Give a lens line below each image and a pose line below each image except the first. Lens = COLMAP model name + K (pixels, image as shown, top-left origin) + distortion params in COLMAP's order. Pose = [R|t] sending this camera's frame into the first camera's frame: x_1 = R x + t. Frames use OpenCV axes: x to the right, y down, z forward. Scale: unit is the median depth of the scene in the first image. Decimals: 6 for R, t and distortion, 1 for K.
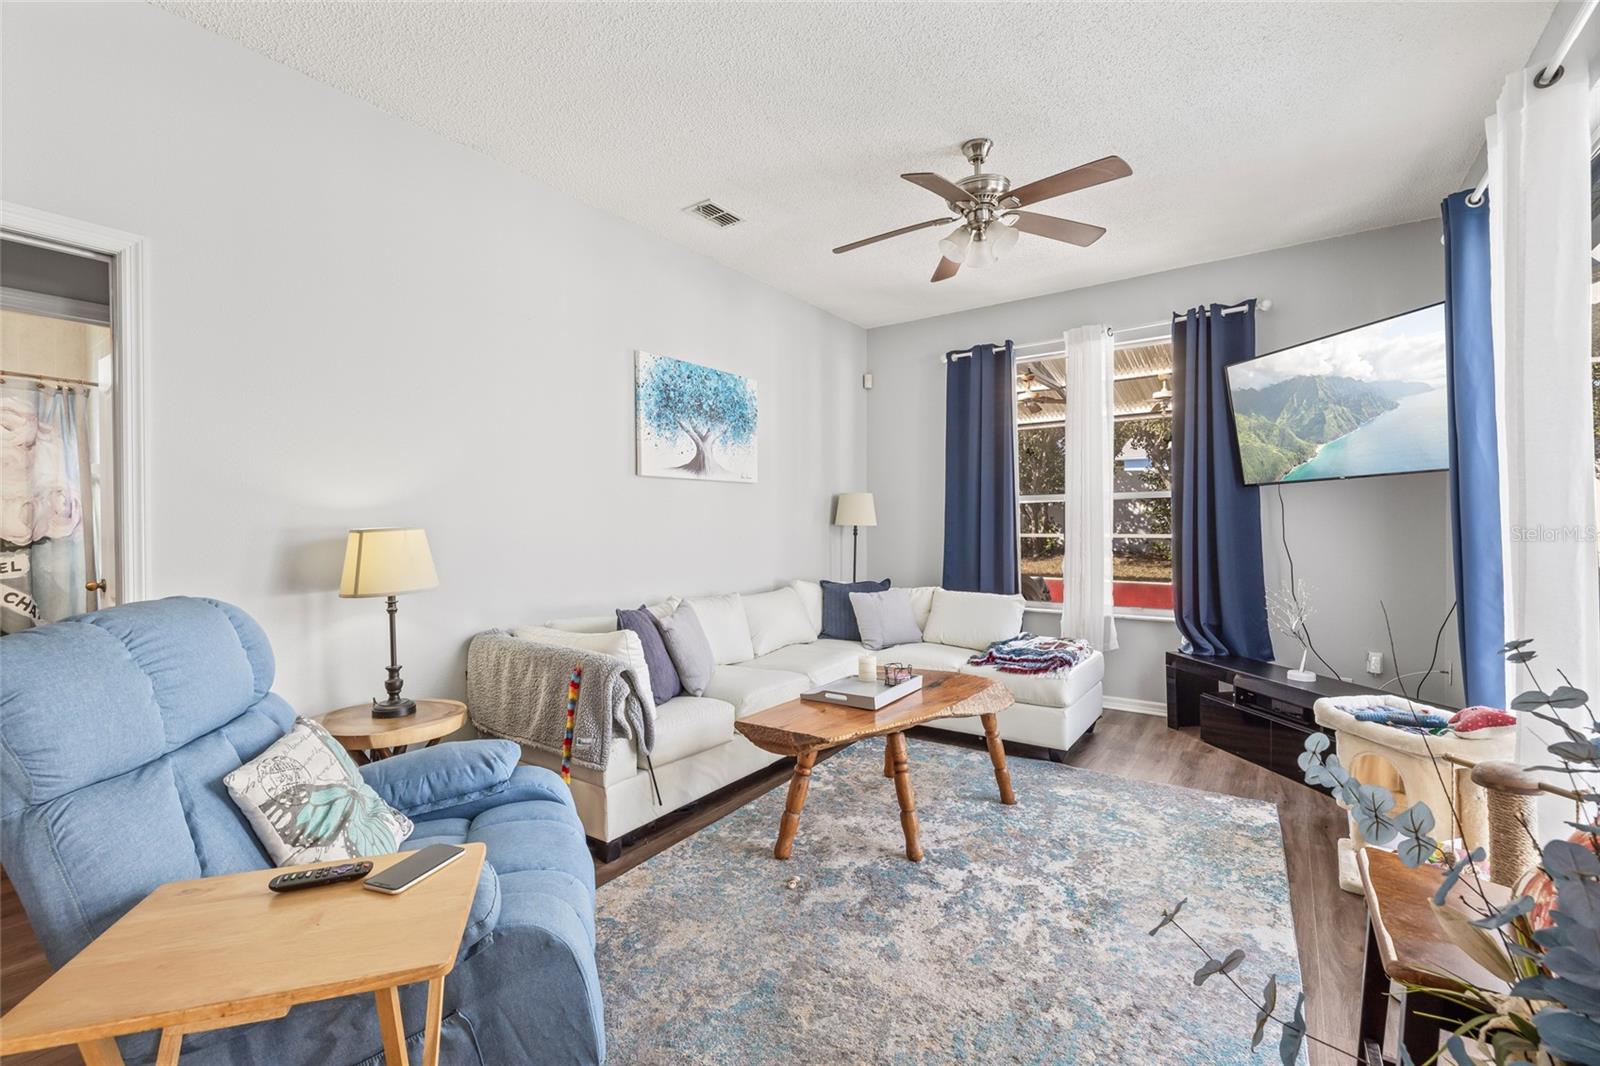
lens RADIAL K [[709.5, 0, 800.0], [0, 709.5, 533.0], [0, 0, 1]] dist [-0.001156, -0.000580]
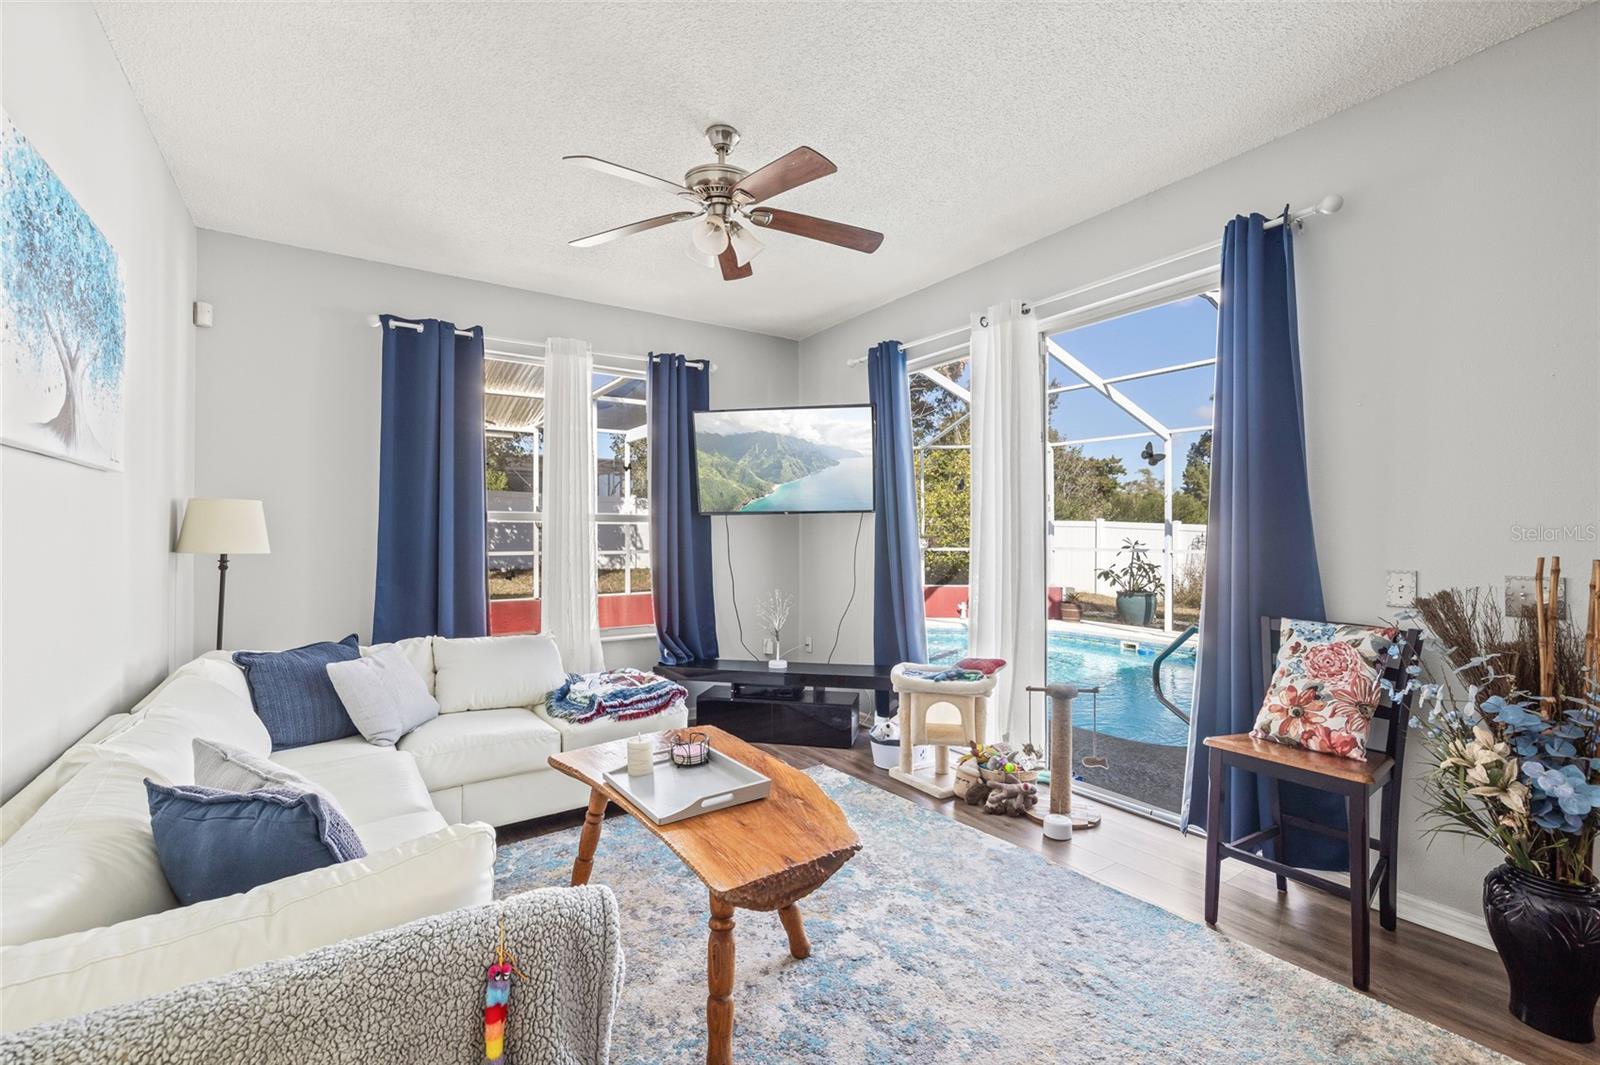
lens RADIAL K [[678.4, 0, 799.3], [0, 678.4, 529.2], [0, 0, 1]] dist [0.001163, 0.000053]
pose [[0.340885, 0.011024, 0.940040, -0.392024], [0.013639, 0.999768, -0.016671, -0.020383], [-0.940006, 0.018504, 0.340655, 0.469309]]
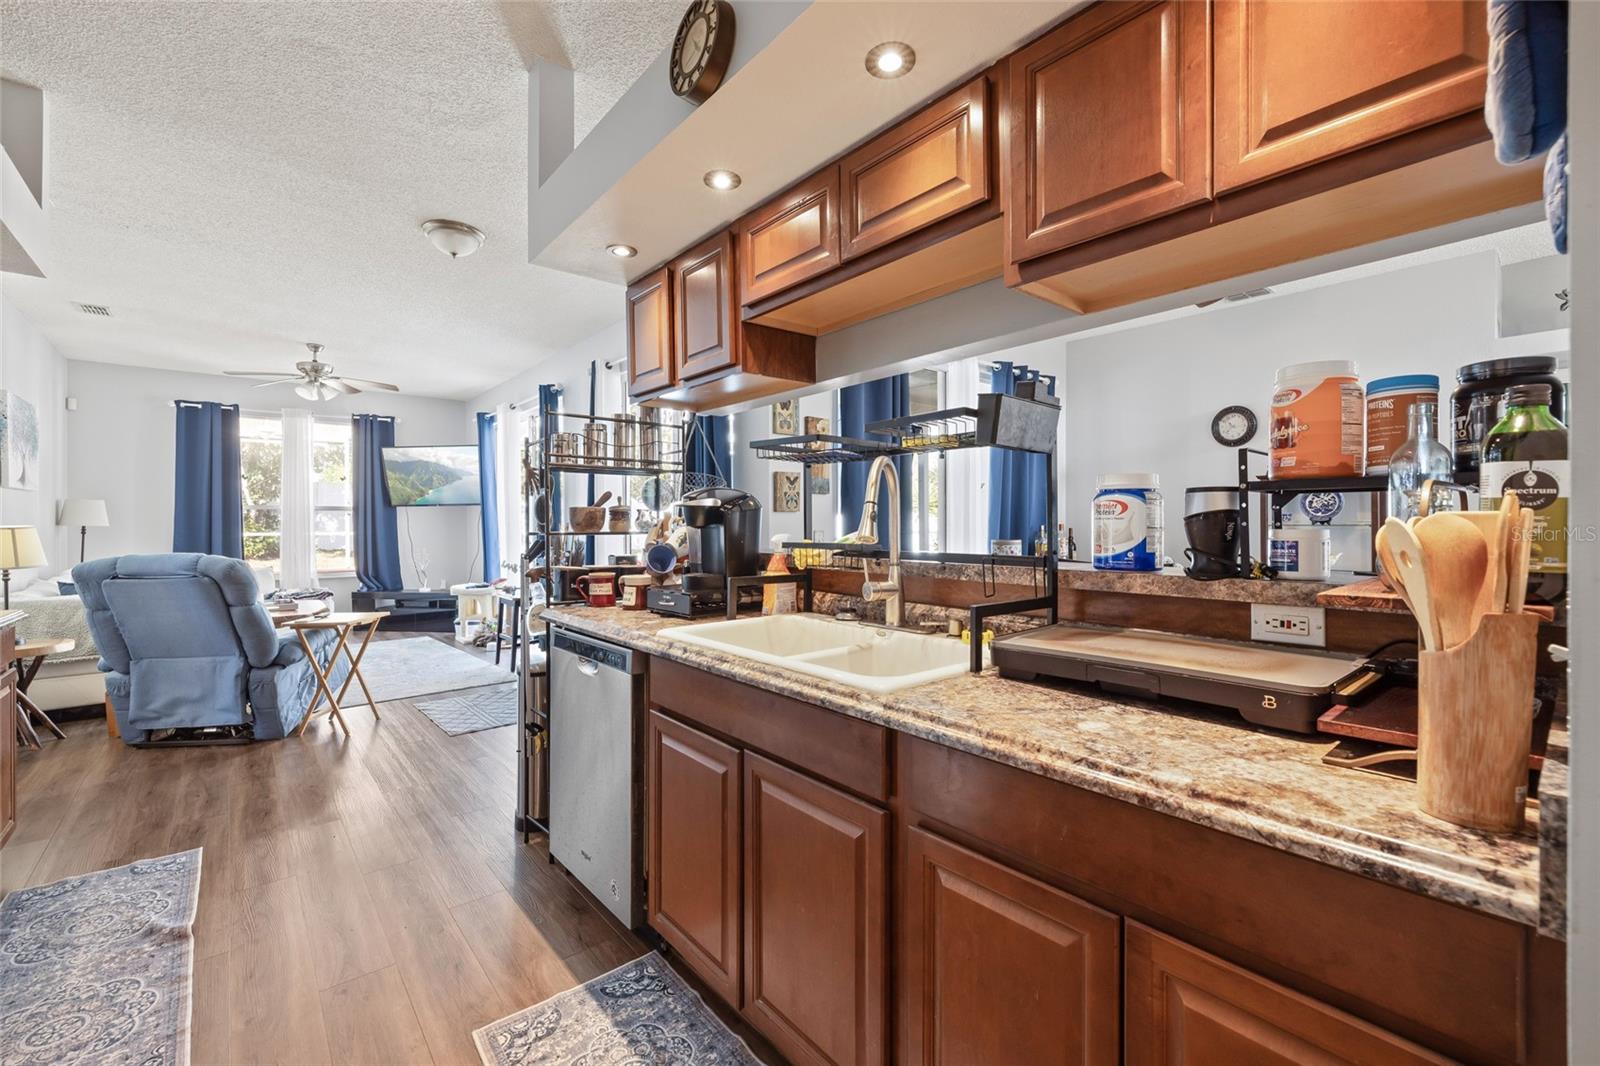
lens RADIAL K [[669.5, 0, 781.7], [0, 669.5, 525.4], [0, 0, 1]] dist [0.001514, -0.000059]
pose [[0.249711, -0.000866, 0.968320, -0.980870], [0.013569, 0.999905, -0.002605, 0.008232], [-0.968225, 0.013790, 0.249698, -0.588772]]
